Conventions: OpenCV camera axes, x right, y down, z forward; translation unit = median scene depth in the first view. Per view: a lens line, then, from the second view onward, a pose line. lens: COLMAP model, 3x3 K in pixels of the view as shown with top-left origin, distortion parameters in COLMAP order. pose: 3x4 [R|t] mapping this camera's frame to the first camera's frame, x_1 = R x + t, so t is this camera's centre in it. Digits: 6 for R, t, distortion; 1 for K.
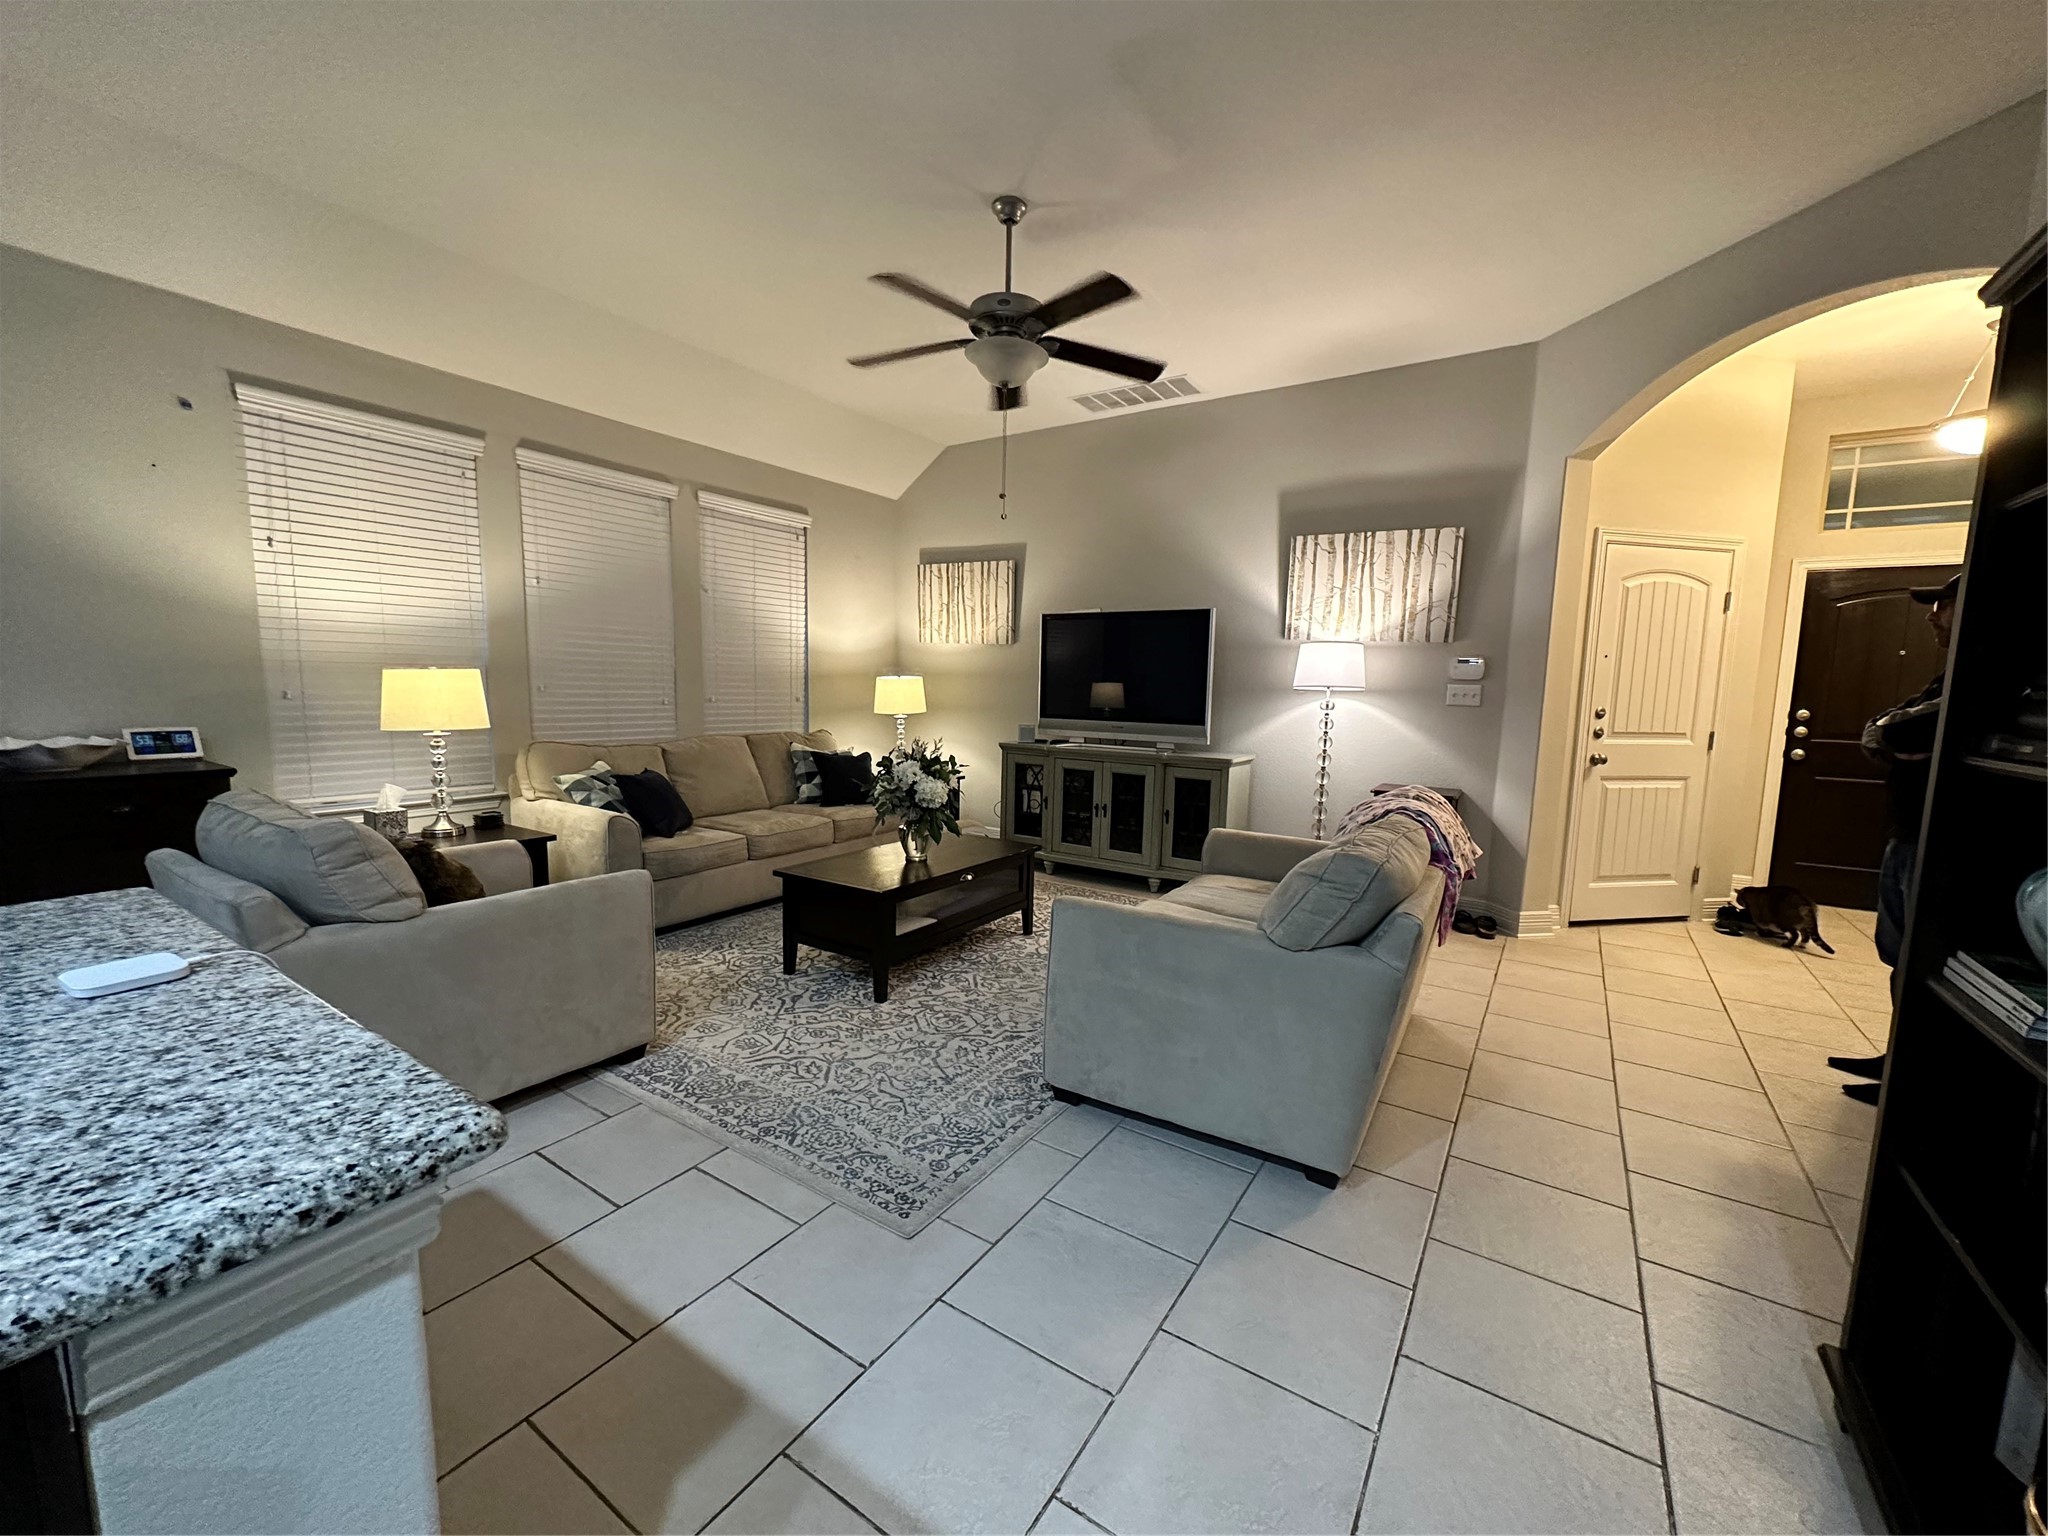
lens RADIAL K [[815.3, 0, 1024.0], [0, 815.3, 768.0], [0, 0, 1]] dist [0.001010, 0.000136]
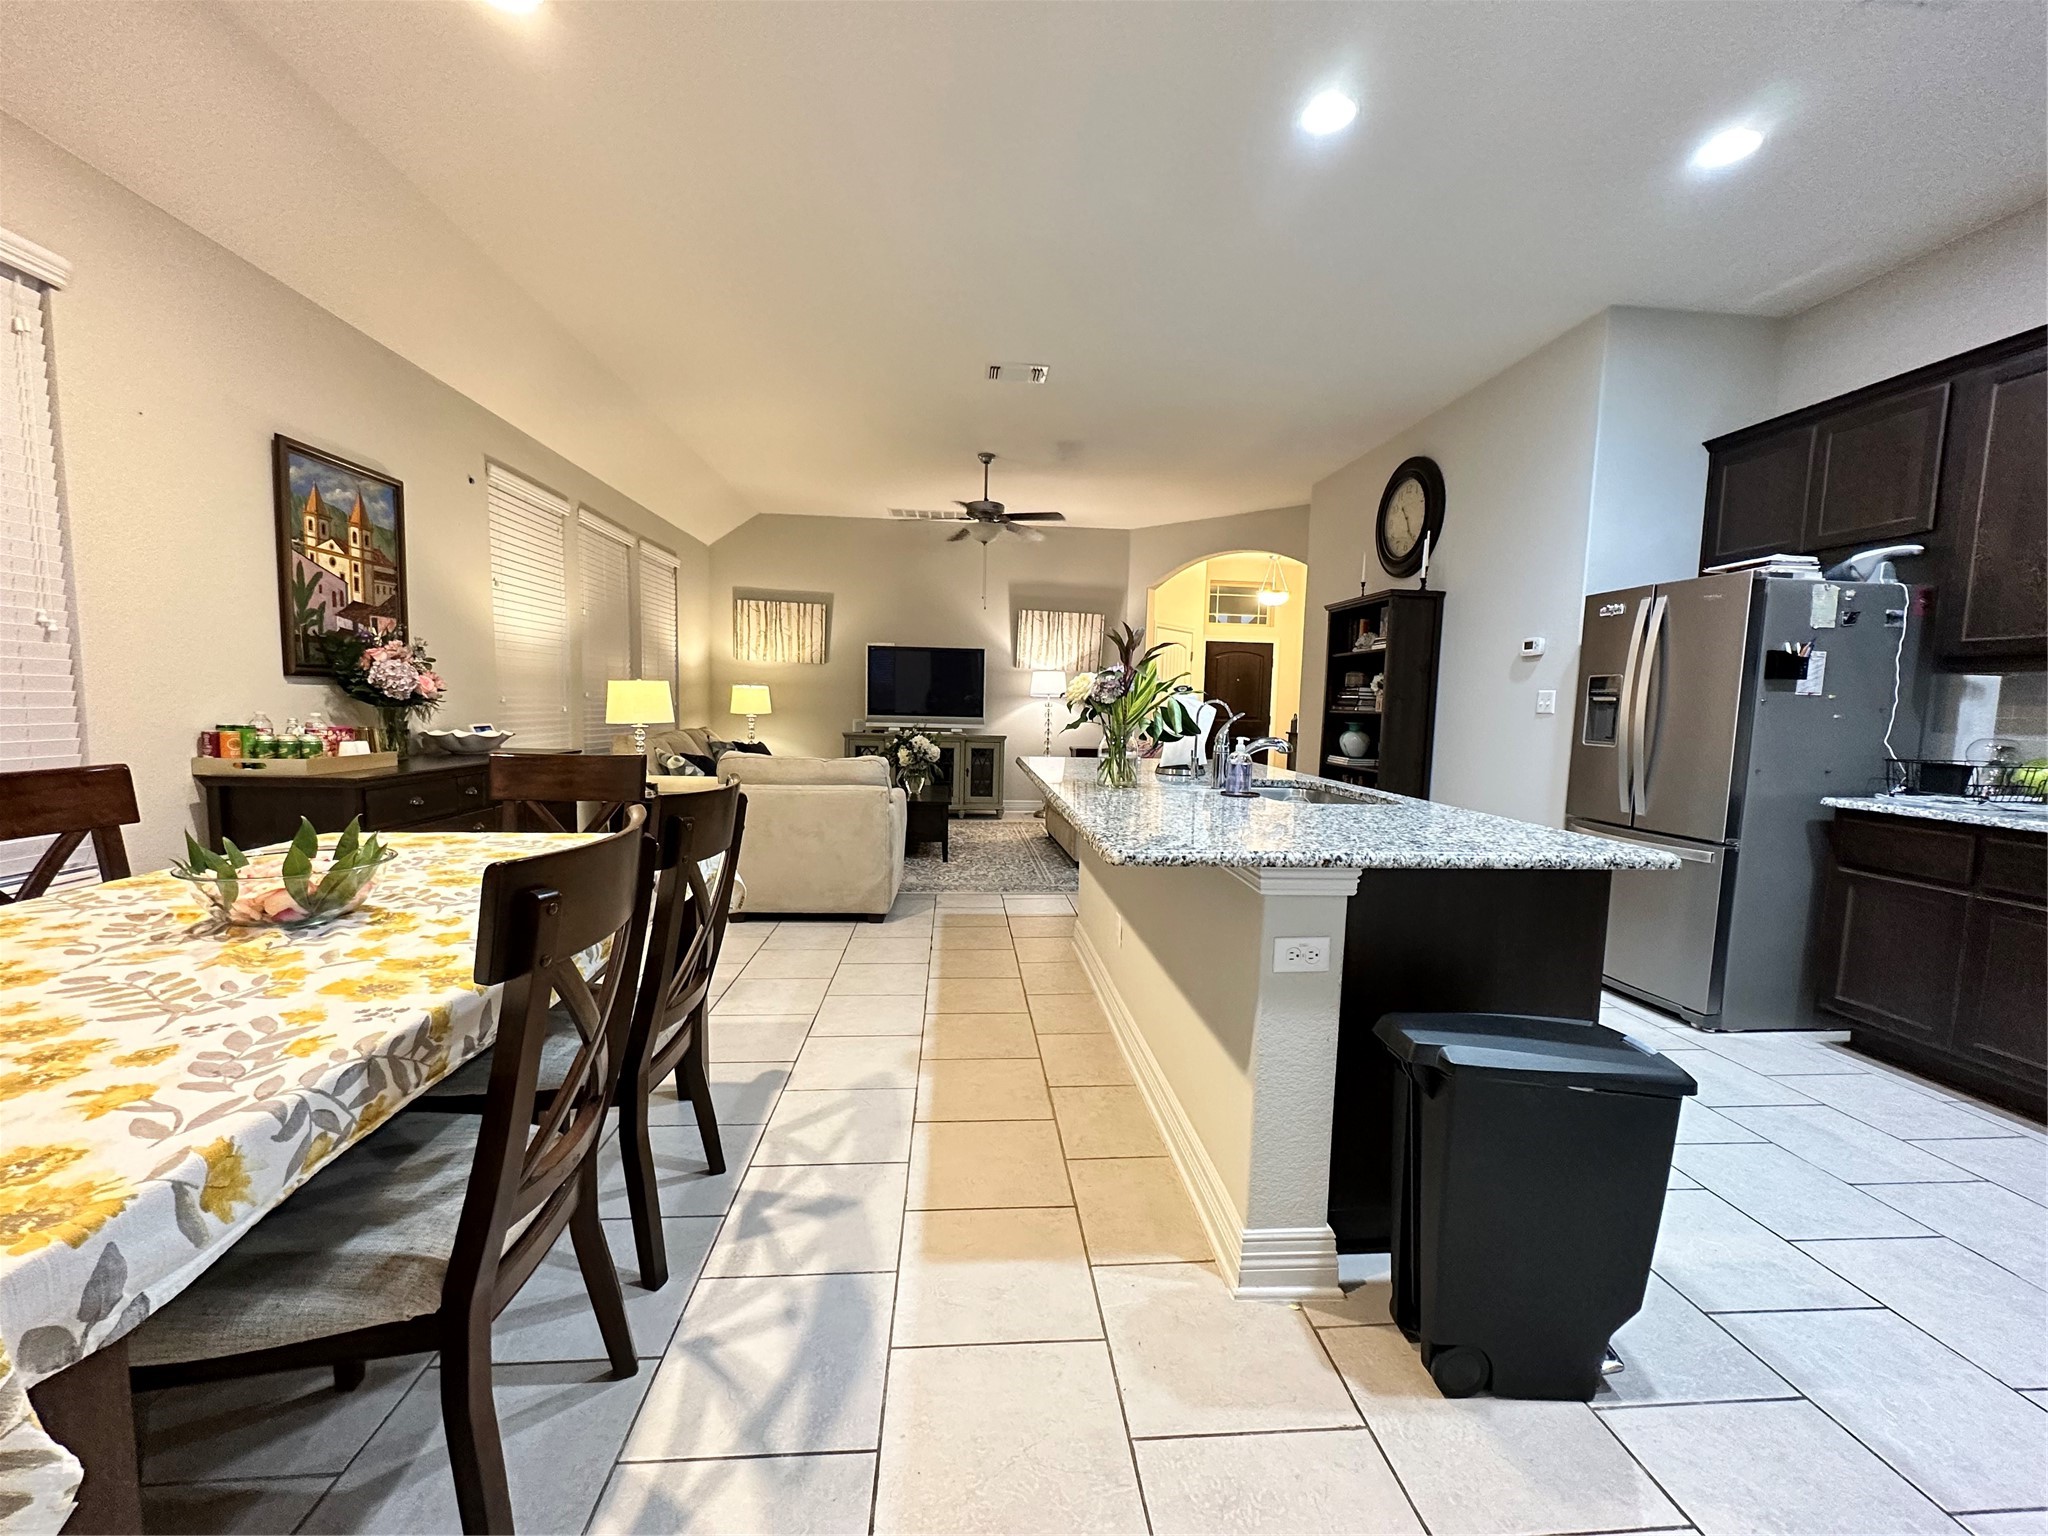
lens RADIAL K [[812.9, 0, 1024.0], [0, 812.9, 768.0], [0, 0, 1]] dist [0.000367, 0.000001]
pose [[0.785423, -0.052140, 0.616759, -0.689896], [0.057864, 0.998267, 0.010704, 0.036773], [-0.616248, 0.027281, 0.787079, -0.348355]]
